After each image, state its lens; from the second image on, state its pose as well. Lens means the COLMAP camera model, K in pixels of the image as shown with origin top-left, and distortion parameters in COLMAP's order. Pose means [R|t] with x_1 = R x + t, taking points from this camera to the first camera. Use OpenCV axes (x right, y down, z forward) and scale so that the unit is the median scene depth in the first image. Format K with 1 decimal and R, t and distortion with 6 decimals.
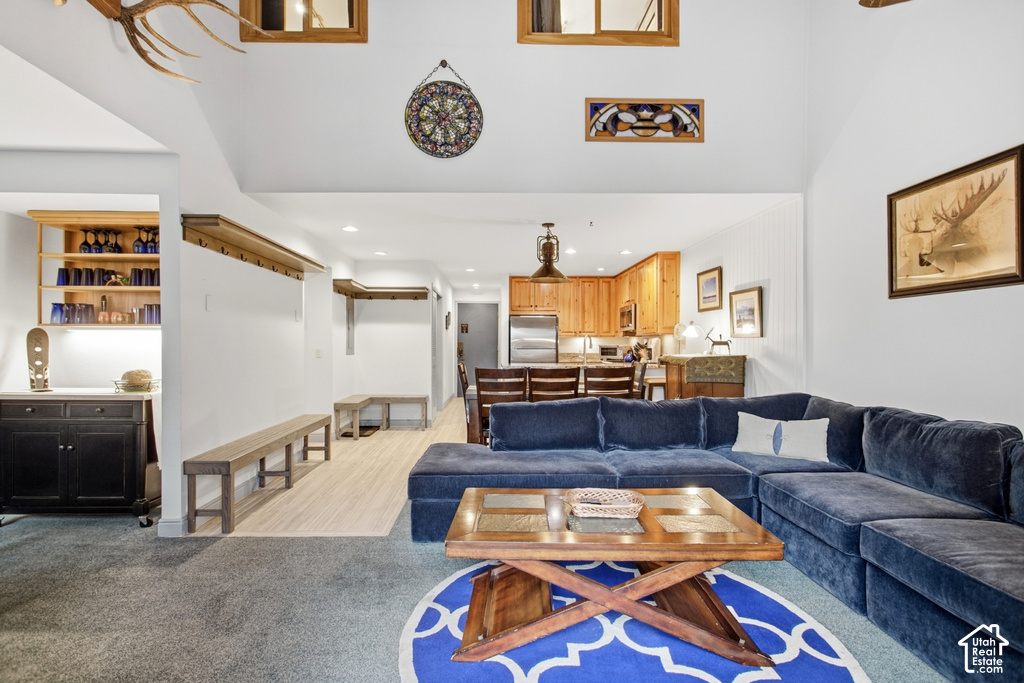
lens RADIAL K [[483.4, 0, 508.4], [0, 483.4, 349.5], [0, 0, 1]] dist [-0.013214, 0.003648]
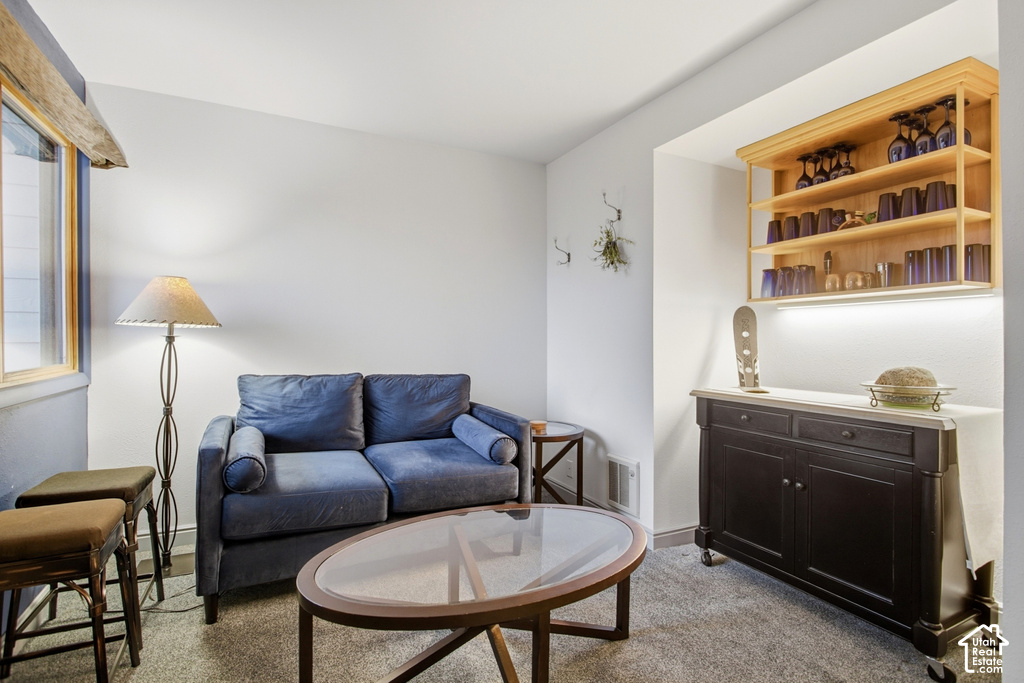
lens RADIAL K [[483.4, 0, 510.8], [0, 483.4, 344.4], [0, 0, 1]] dist [-0.013214, 0.003648]
pose [[0.429439, 0.002842, -0.903091, -0.453567], [-0.008326, 0.999965, -0.000813, 0.019330], [0.903057, 0.007869, 0.429448, 0.341873]]
